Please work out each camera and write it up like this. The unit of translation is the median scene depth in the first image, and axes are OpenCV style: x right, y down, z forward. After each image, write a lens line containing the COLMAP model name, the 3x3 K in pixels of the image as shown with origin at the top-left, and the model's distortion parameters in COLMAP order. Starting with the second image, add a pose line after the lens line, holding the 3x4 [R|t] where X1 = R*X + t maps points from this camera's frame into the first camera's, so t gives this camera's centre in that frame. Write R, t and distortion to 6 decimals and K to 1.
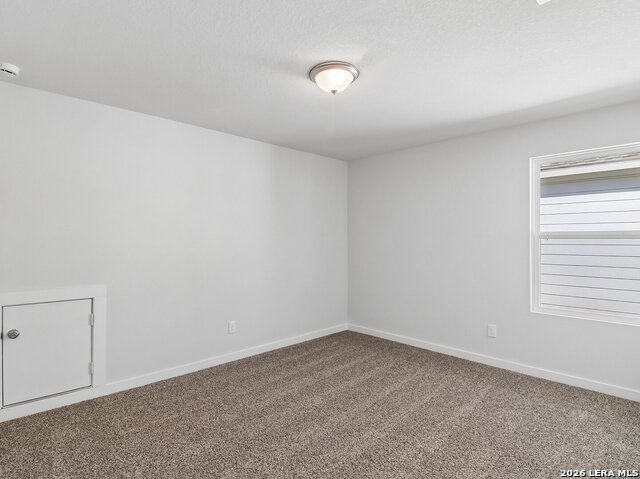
lens RADIAL K [[346.7, 0, 311.8], [0, 346.7, 237.6], [0, 0, 1]] dist [0.000485, -0.000088]
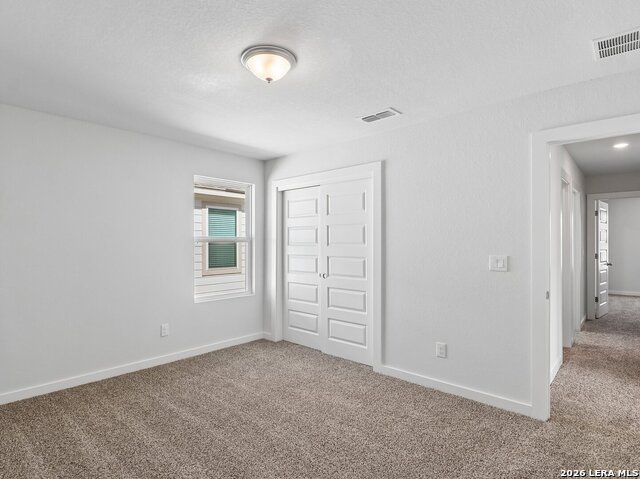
lens RADIAL K [[346.7, 0, 311.8], [0, 346.7, 237.6], [0, 0, 1]] dist [0.000485, -0.000088]
pose [[-0.060441, 0.016468, 0.998036, -0.596234], [0.004013, 0.999860, -0.016256, 0.008777], [-0.998164, 0.003022, -0.060498, 0.661163]]
